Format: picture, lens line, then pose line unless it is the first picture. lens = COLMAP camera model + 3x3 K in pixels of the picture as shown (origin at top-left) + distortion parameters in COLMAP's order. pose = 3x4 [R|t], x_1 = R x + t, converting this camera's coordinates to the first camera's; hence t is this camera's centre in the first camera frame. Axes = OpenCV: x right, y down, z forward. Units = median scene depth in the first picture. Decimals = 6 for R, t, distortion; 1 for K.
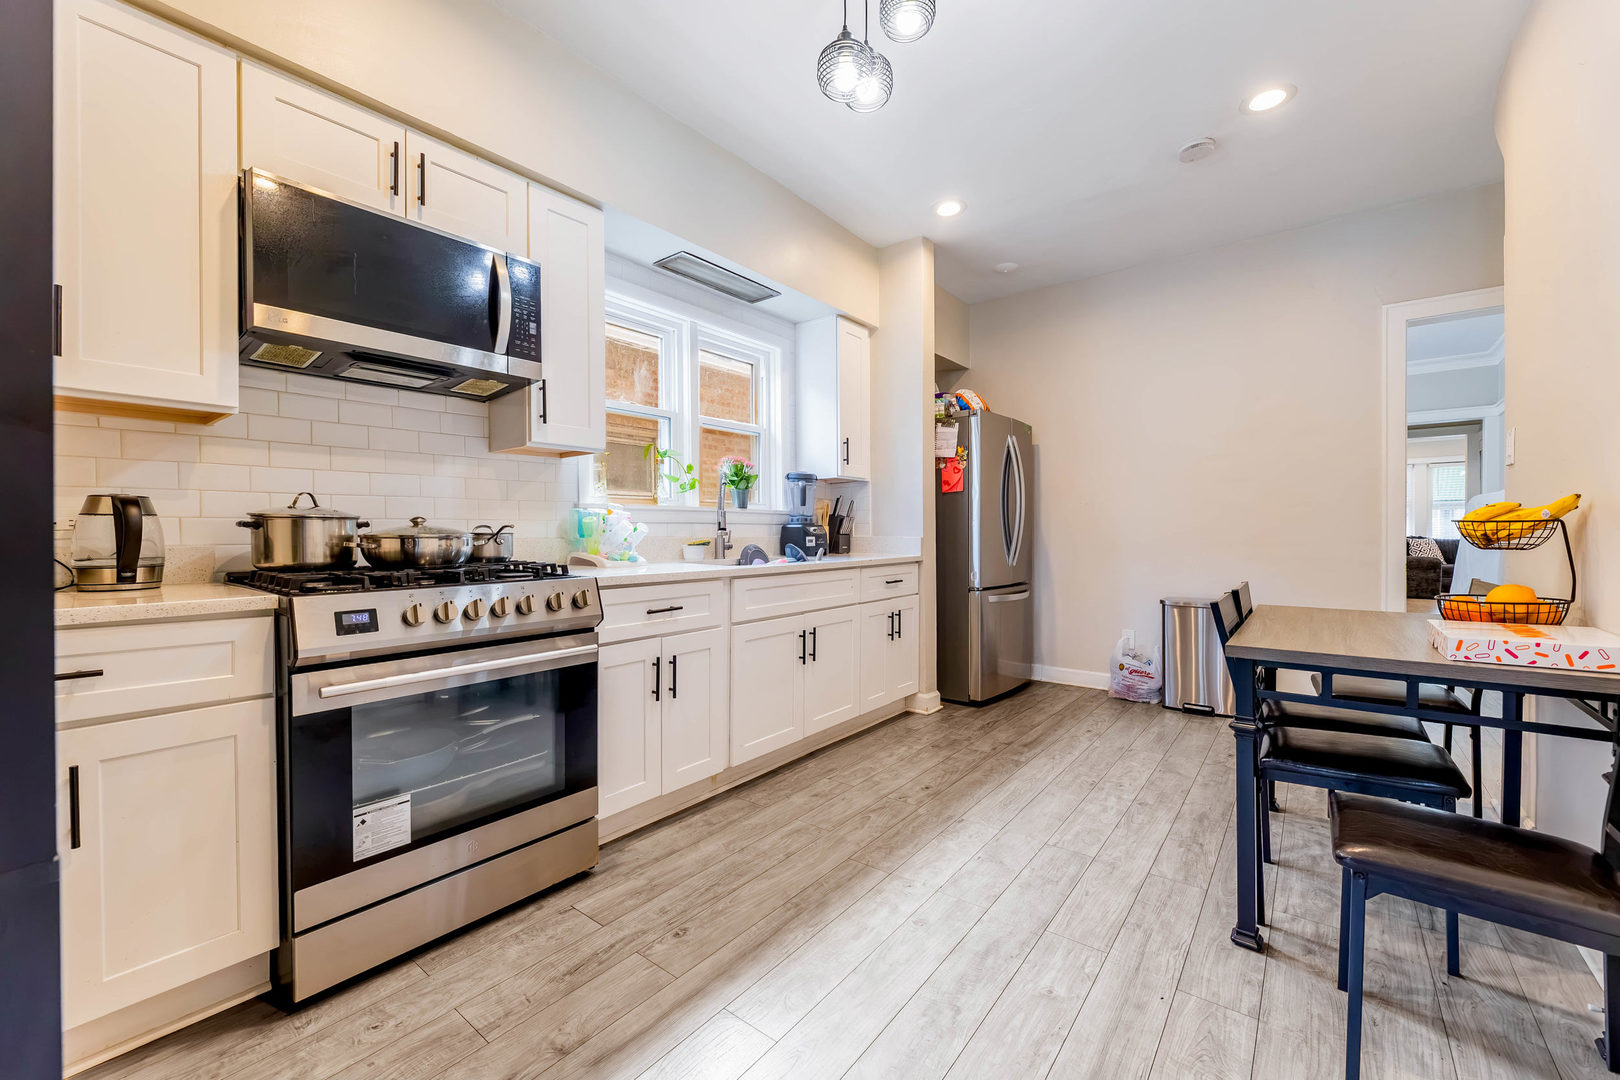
lens RADIAL K [[665.4, 0, 804.8], [0, 665.4, 535.0], [0, 0, 1]] dist [-0.001243, -0.000184]
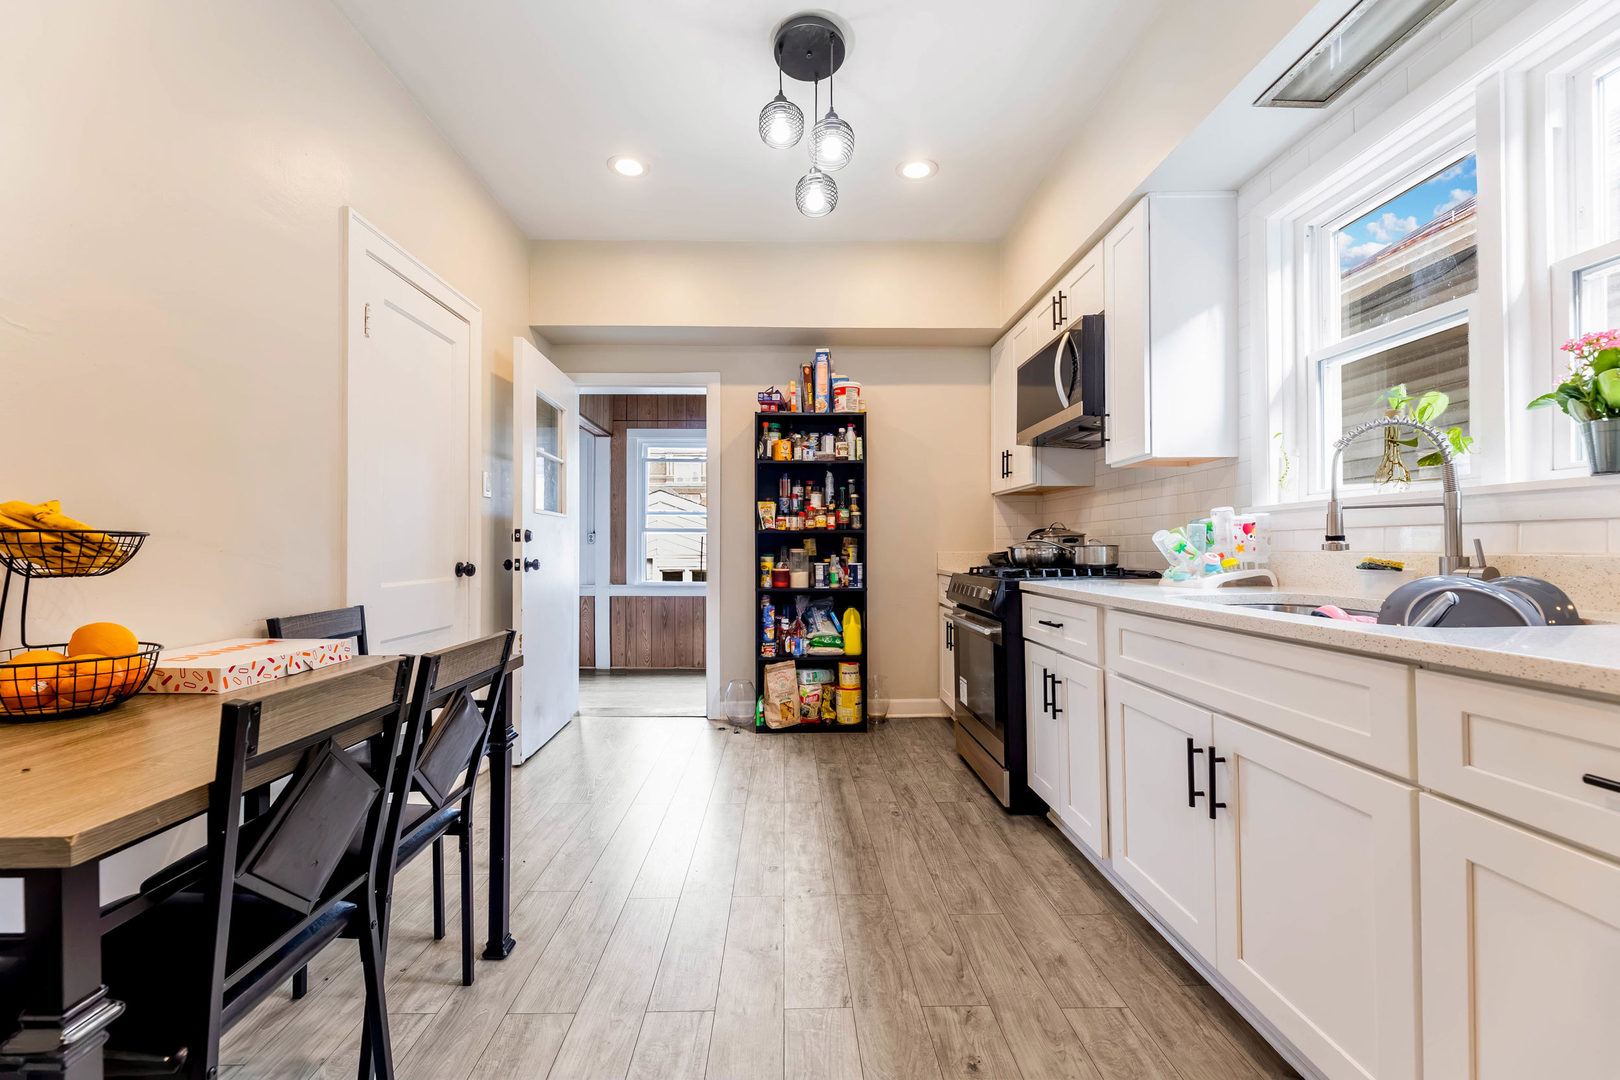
lens RADIAL K [[665.4, 0, 805.8], [0, 665.4, 541.5], [0, 0, 1]] dist [-0.001243, -0.000184]
pose [[-0.772531, 0.001091, -0.634977, 0.782975], [0.003655, 0.999990, -0.002728, -0.011372], [0.634967, -0.004429, -0.772527, 1.723929]]
